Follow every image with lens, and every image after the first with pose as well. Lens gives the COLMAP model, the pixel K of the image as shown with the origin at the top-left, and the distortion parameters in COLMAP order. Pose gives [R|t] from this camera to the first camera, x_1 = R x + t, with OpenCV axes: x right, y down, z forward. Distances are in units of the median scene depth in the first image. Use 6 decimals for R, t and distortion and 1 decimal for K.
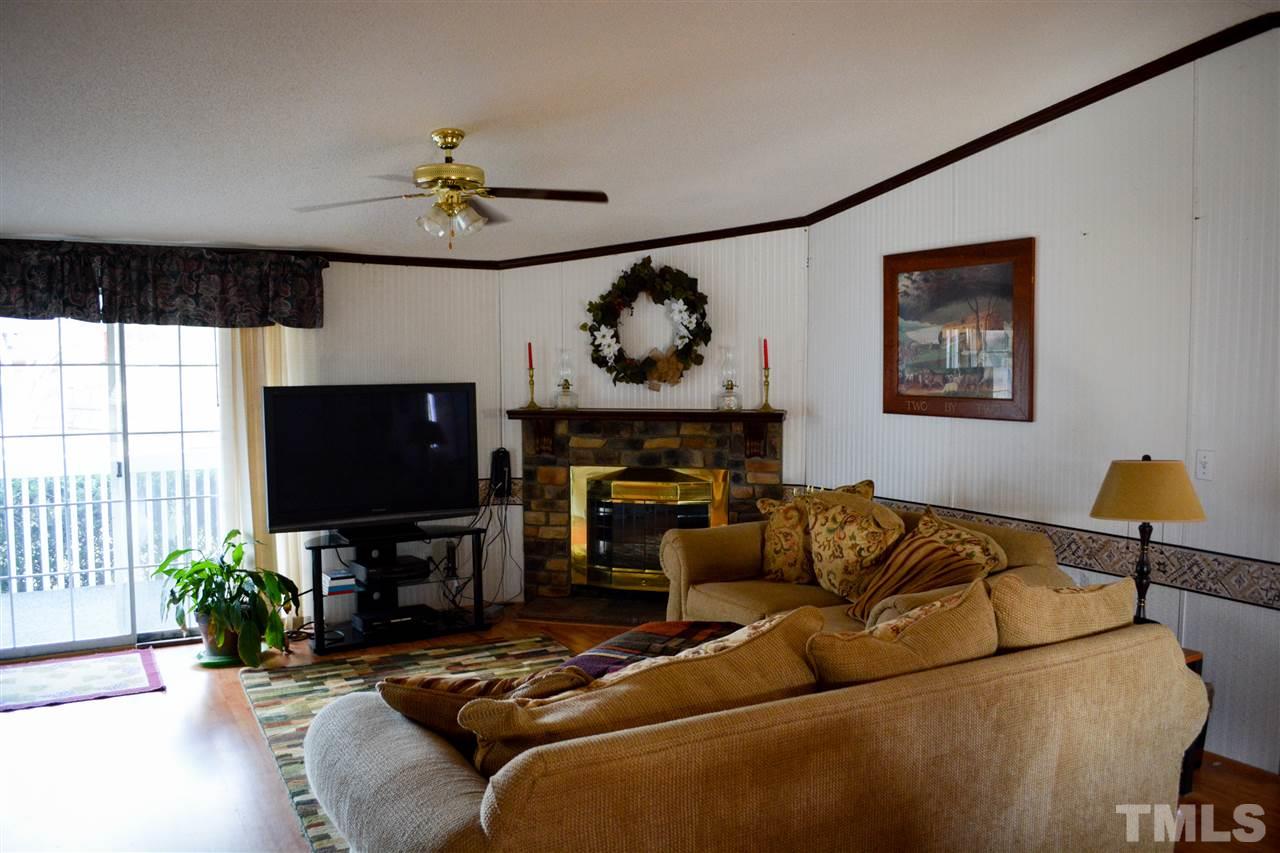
lens RADIAL K [[1009.8, 0, 642.4], [0, 1009.8, 434.7], [0, 0, 1]] dist [-0.080340, 0.010752]
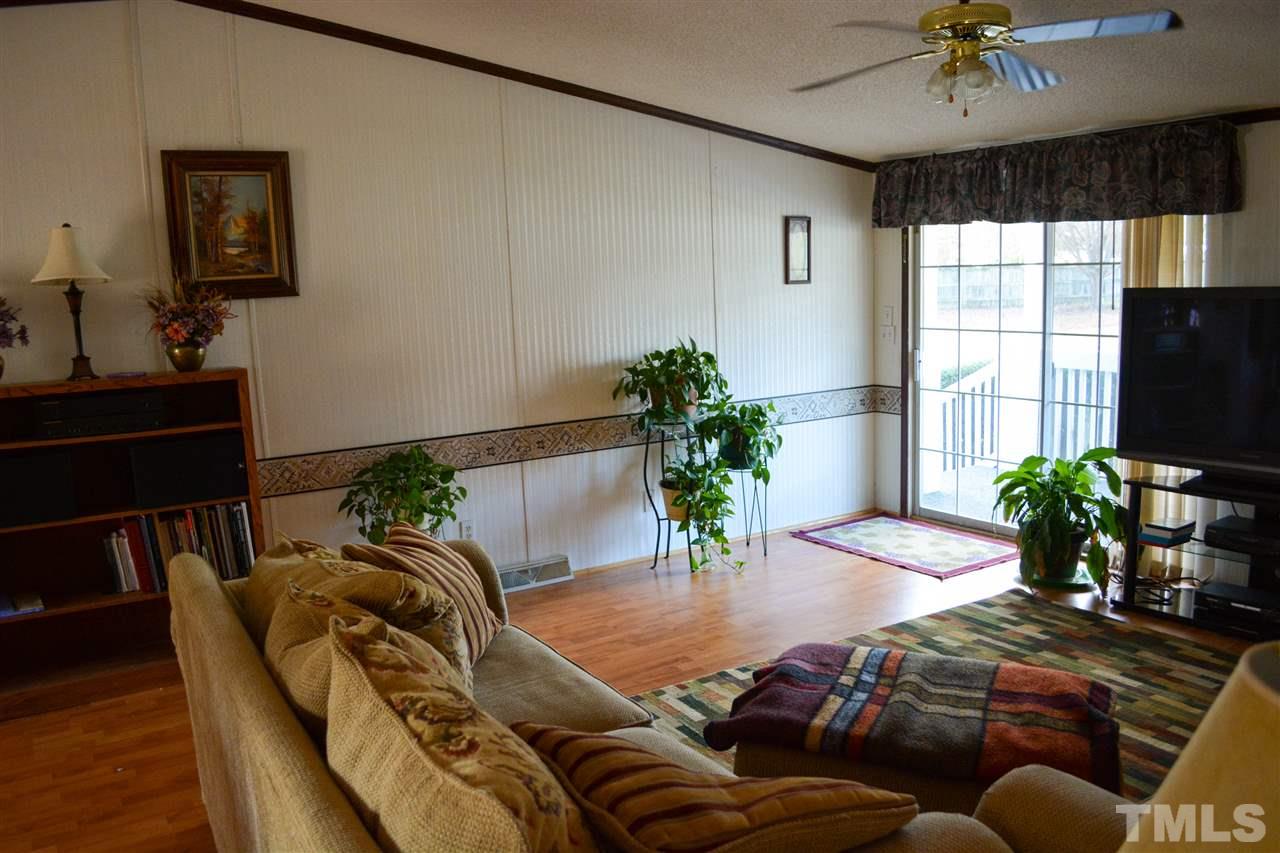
lens RADIAL K [[1009.8, 0, 642.4], [0, 1009.8, 434.7], [0, 0, 1]] dist [-0.080340, 0.010752]
pose [[0.044811, 0.151794, -0.987396, 0.474161], [-0.034452, 0.988036, 0.150329, -0.037910], [0.998401, 0.027282, 0.049505, 0.558890]]
